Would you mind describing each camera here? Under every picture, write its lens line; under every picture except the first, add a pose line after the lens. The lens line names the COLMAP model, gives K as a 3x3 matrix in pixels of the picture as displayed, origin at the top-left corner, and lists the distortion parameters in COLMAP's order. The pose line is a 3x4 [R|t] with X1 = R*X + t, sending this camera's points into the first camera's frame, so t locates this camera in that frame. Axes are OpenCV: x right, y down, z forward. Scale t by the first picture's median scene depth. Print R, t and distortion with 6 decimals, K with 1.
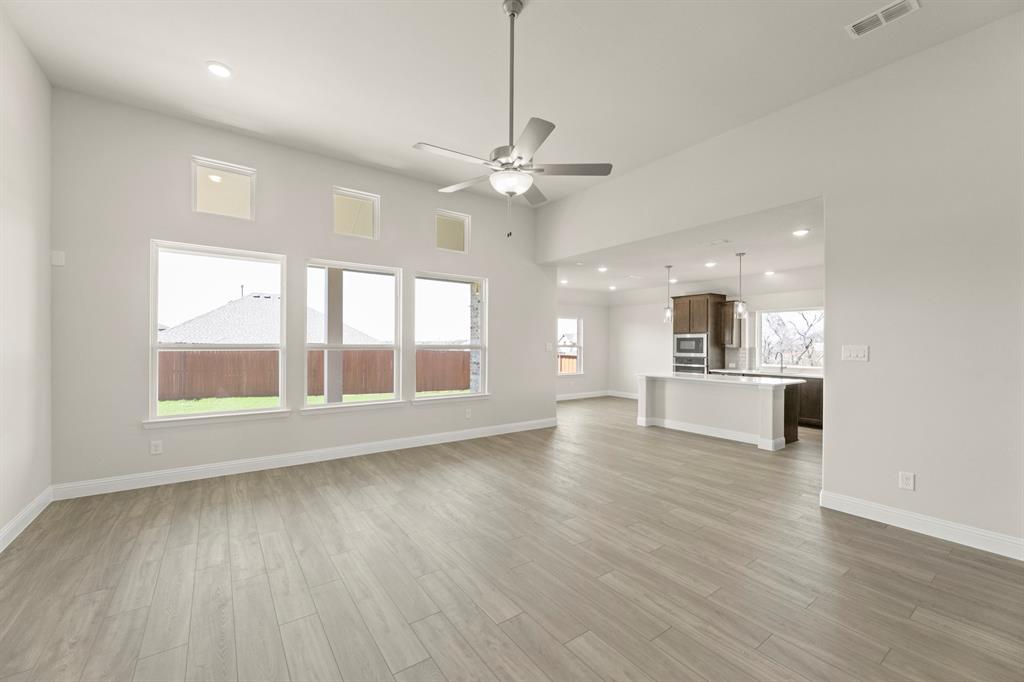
lens RADIAL K [[410.8, 0, 515.1], [0, 410.8, 342.7], [0, 0, 1]] dist [-0.002710, -0.000175]
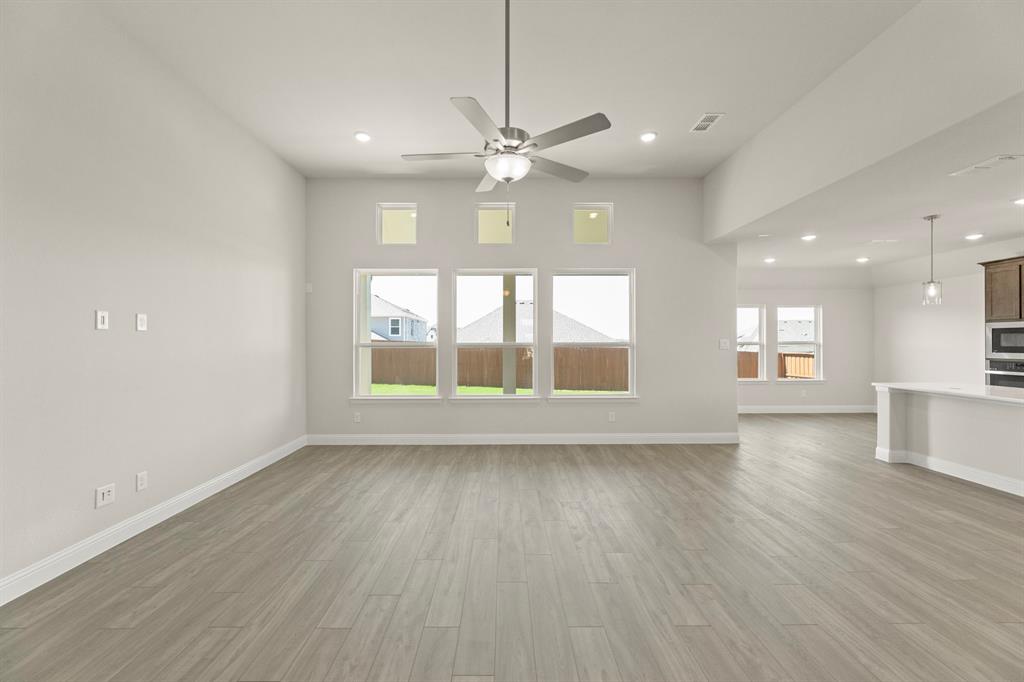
lens RADIAL K [[410.8, 0, 504.8], [0, 410.8, 339.3], [0, 0, 1]] dist [-0.002710, -0.000175]
pose [[0.810462, -0.011429, -0.585680, 0.221684], [0.009166, 0.999935, -0.006830, 0.002451], [0.585720, 0.000167, 0.810514, 0.101449]]
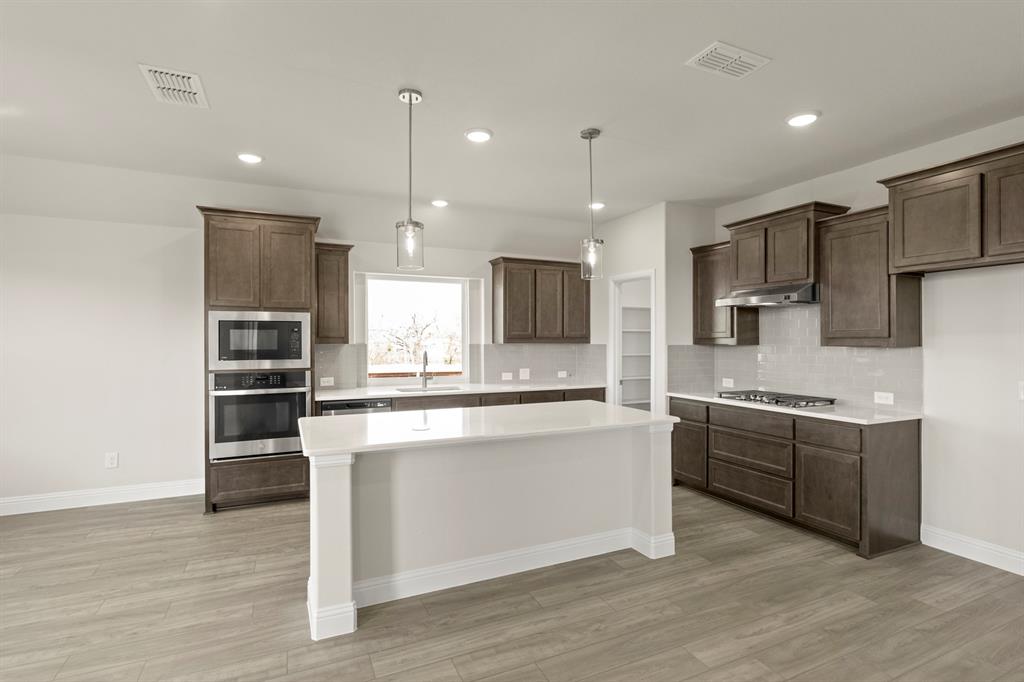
lens RADIAL K [[494.6, 0, 513.3], [0, 494.6, 341.5], [0, 0, 1]] dist [0.004175, -0.000109]
pose [[0.194404, -0.008046, 0.980889, 0.009791], [-0.001681, 0.999962, 0.008536, 0.003849], [-0.980920, -0.003308, 0.194383, 0.904107]]
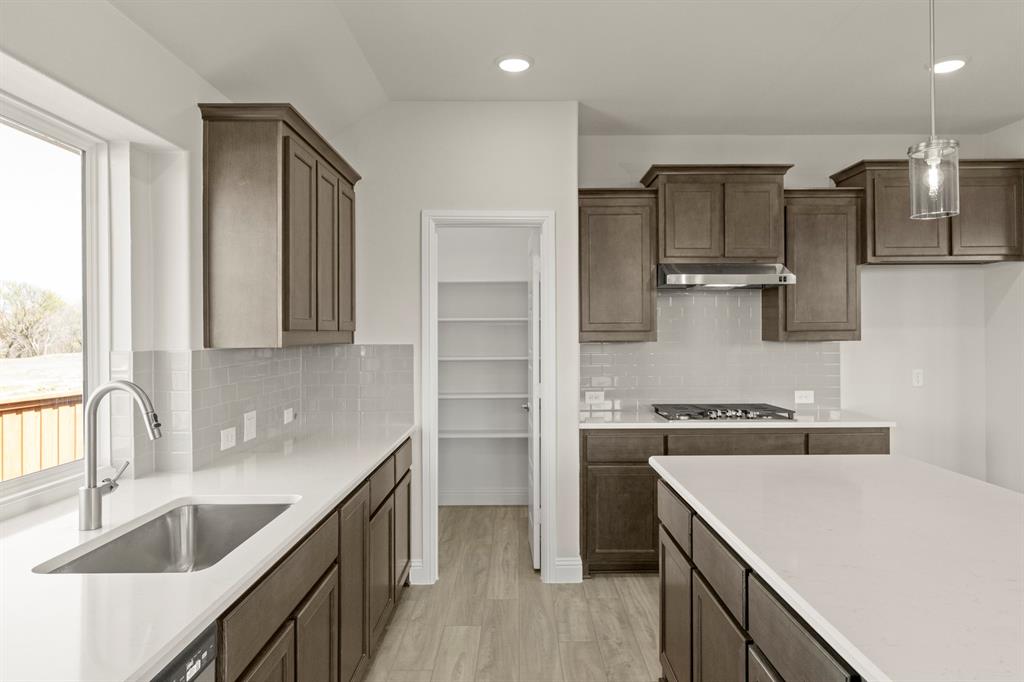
lens RADIAL K [[667.1, 0, 508.7], [0, 667.1, 322.0], [0, 0, 1]] dist [0.009840, 0.000900]
pose [[-0.807547, 0.005402, 0.589778, 0.475829], [-0.001473, 0.999936, -0.011176, 0.003009], [-0.589801, -0.009894, -0.807488, 1.334709]]
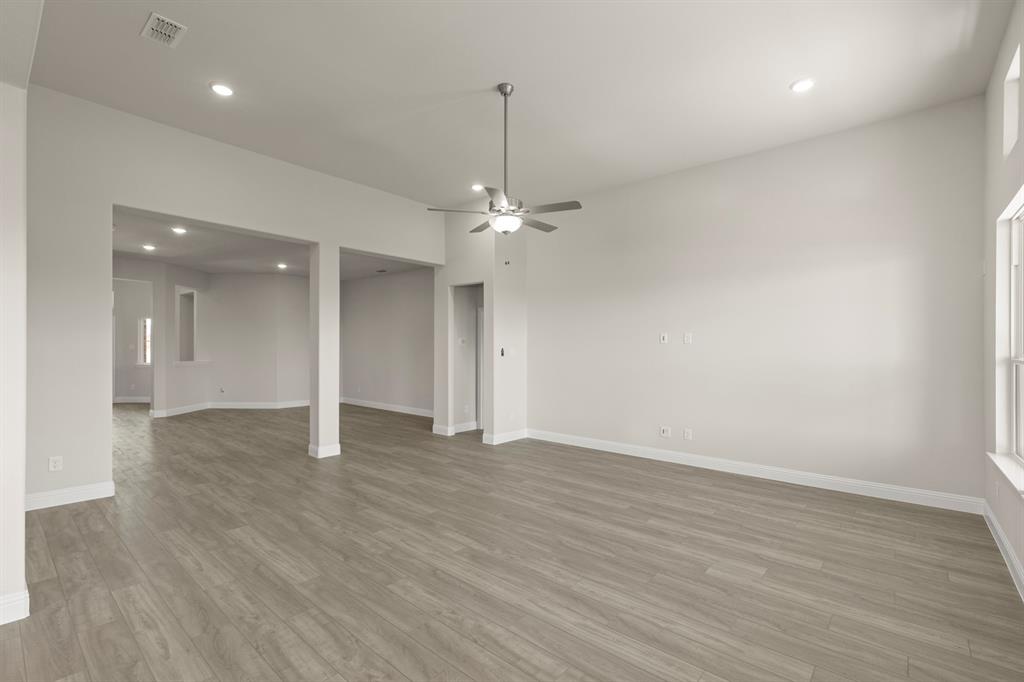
lens RADIAL K [[462.6, 0, 522.6], [0, 462.6, 343.9], [0, 0, 1]] dist [0.000803, 0.000073]
pose [[-0.969335, -0.015881, -0.245228, 0.125045], [-0.013315, 0.999838, -0.012121, 0.002011], [0.245380, -0.008484, -0.969390, 1.017117]]
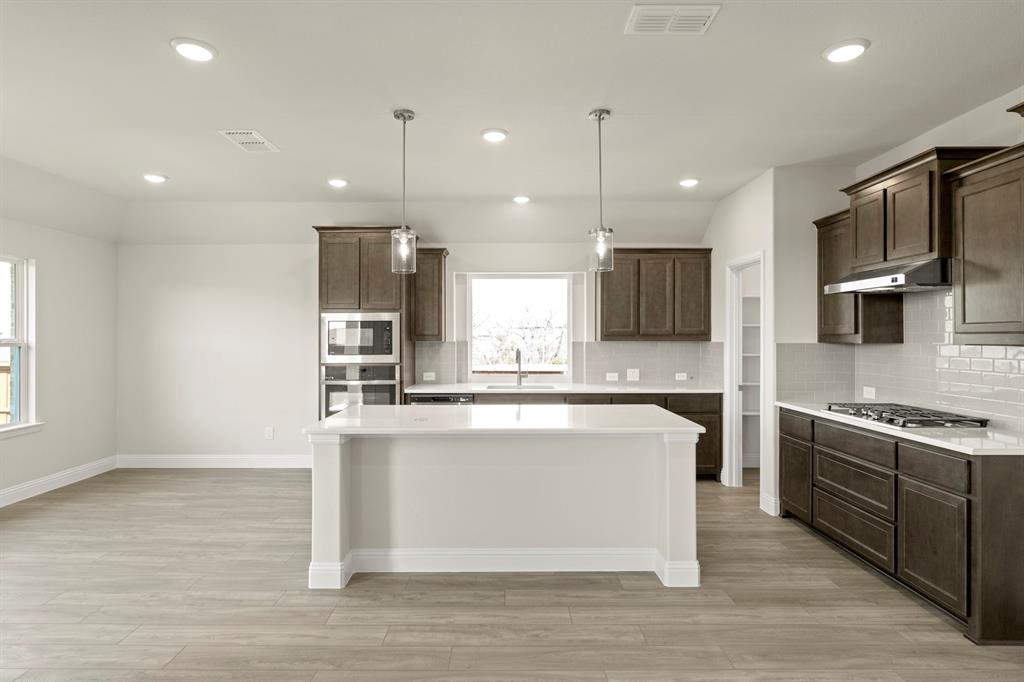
lens RADIAL K [[542.6, 0, 507.4], [0, 542.6, 335.5], [0, 0, 1]] dist [0.006761, -0.002023]
pose [[0.589892, -0.002328, 0.807479, 0.053074], [0.002024, 0.999997, 0.001405, 0.004264], [-0.807479, 0.000805, 0.589895, 0.698045]]
